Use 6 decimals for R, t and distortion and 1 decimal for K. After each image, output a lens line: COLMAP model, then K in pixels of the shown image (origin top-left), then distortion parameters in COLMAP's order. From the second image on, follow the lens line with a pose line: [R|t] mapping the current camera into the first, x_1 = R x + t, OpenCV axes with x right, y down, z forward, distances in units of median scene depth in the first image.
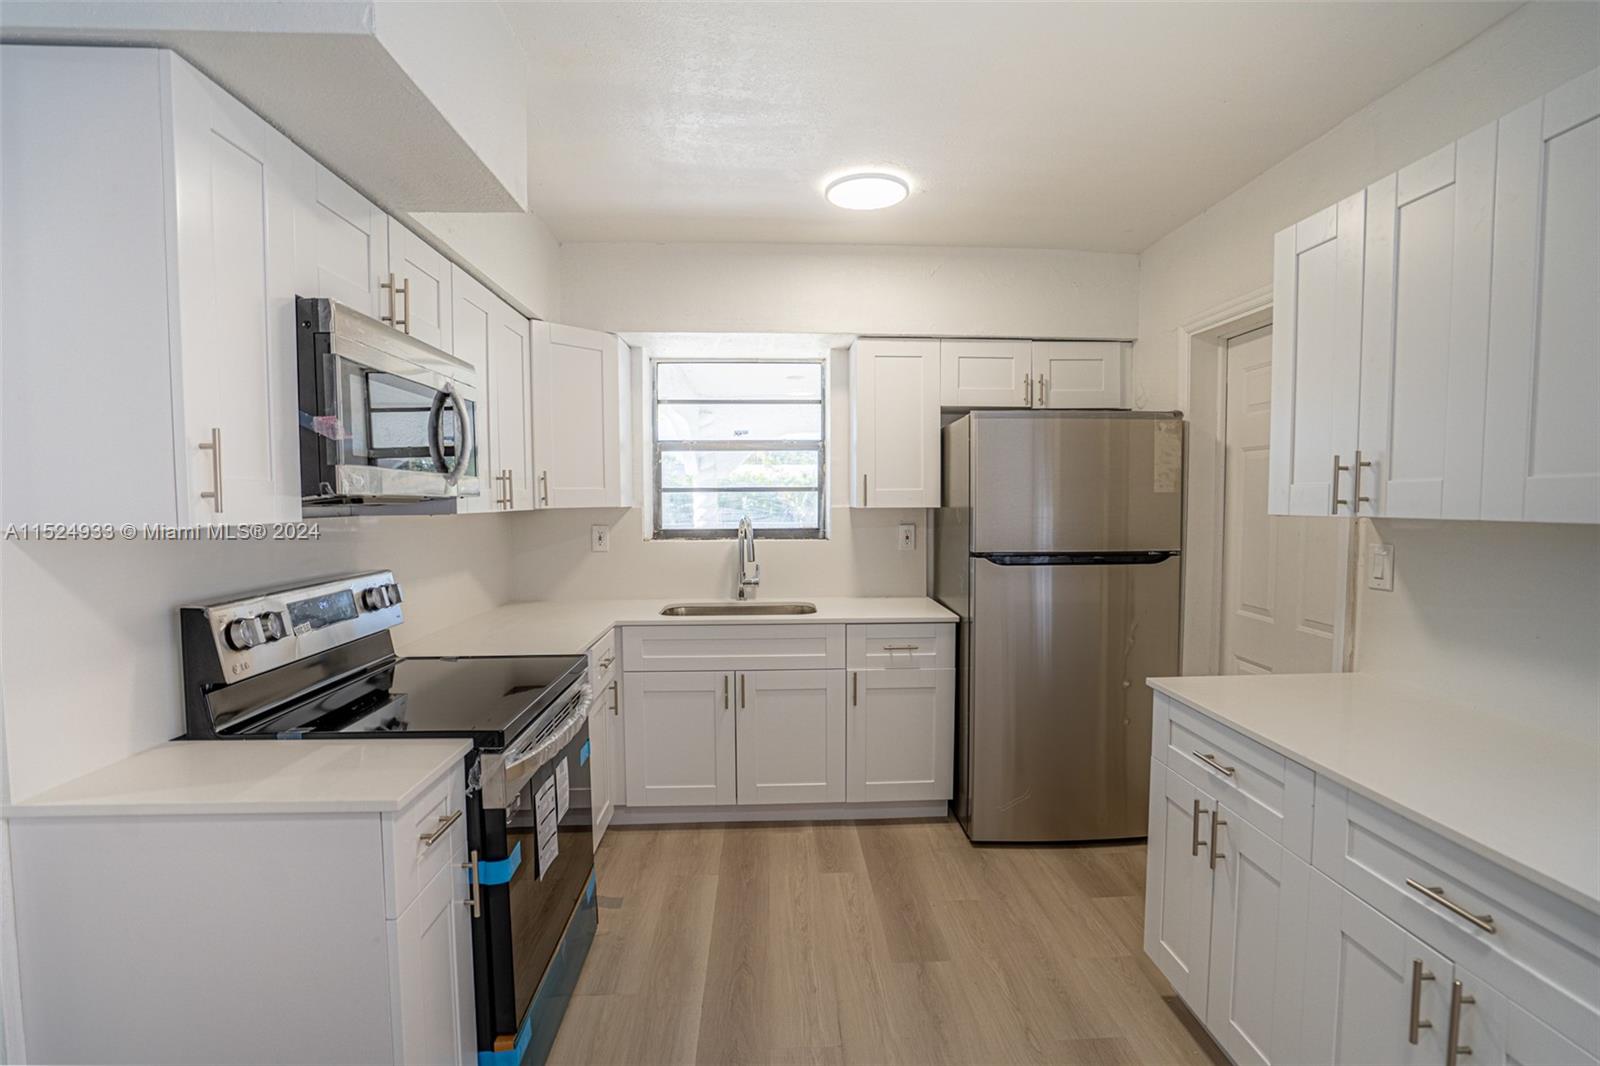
lens RADIAL K [[745.8, 0, 814.3], [0, 745.8, 537.7], [0, 0, 1]] dist [-0.068506, 0.030517]
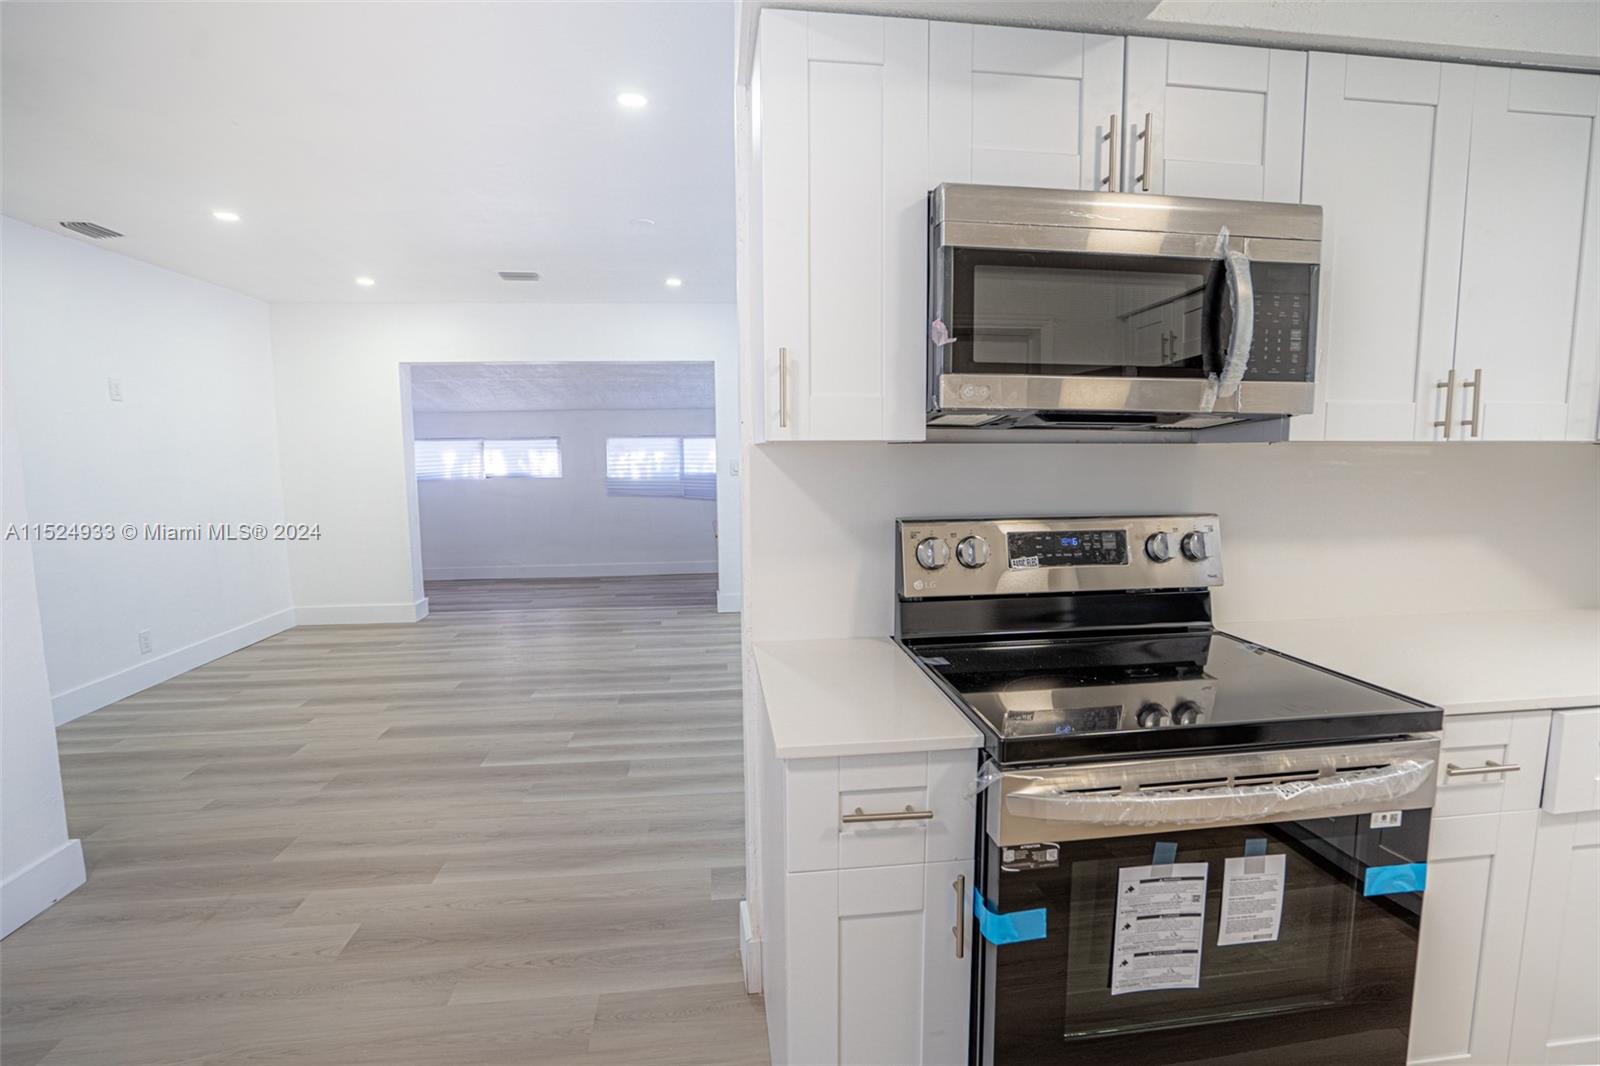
lens RADIAL K [[766.0, 0, 814.4], [0, 766.0, 540.8], [0, 0, 1]] dist [-0.063362, 0.034743]
pose [[0.073321, 0.121110, -0.989927, 0.126674], [-0.049110, 0.991833, 0.117706, -0.001067], [0.996099, 0.039985, 0.078670, 0.374771]]
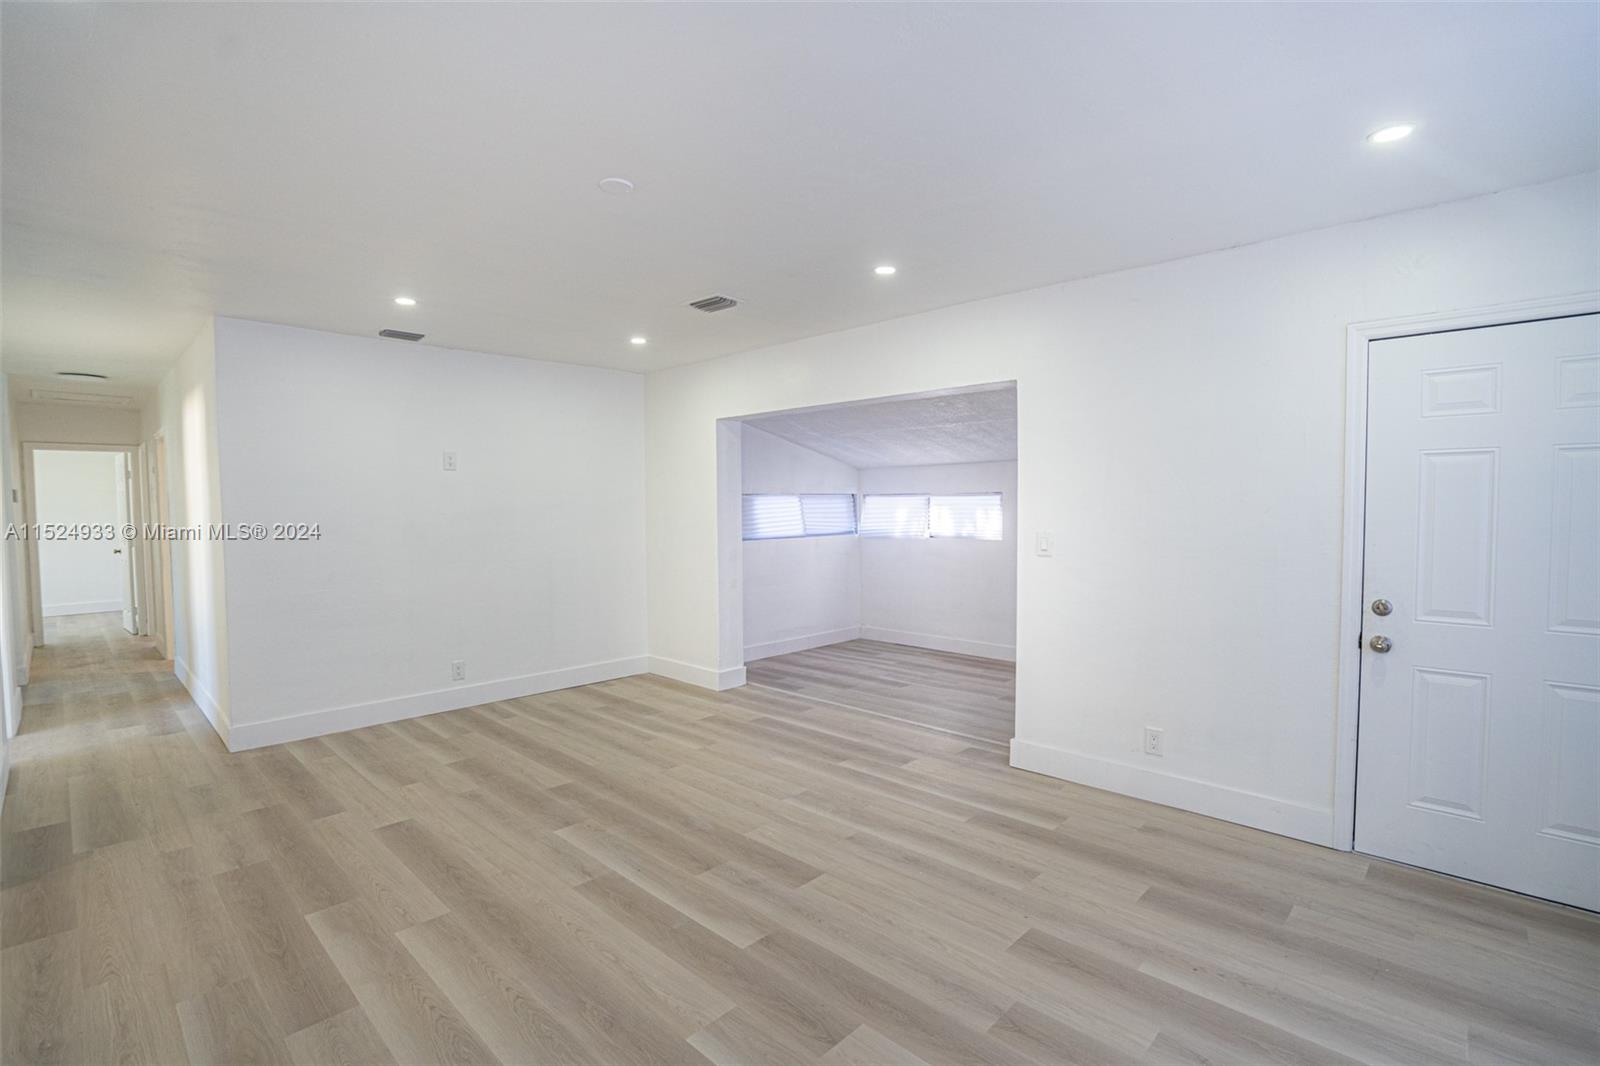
lens RADIAL K [[745.8, 0, 814.3], [0, 745.8, 537.7], [0, 0, 1]] dist [-0.068506, 0.030517]
pose [[-0.724536, 0.036575, -0.688266, -0.770311], [-0.031757, 0.995759, 0.086346, -0.046425], [0.688505, 0.084418, -0.720302, 0.926652]]
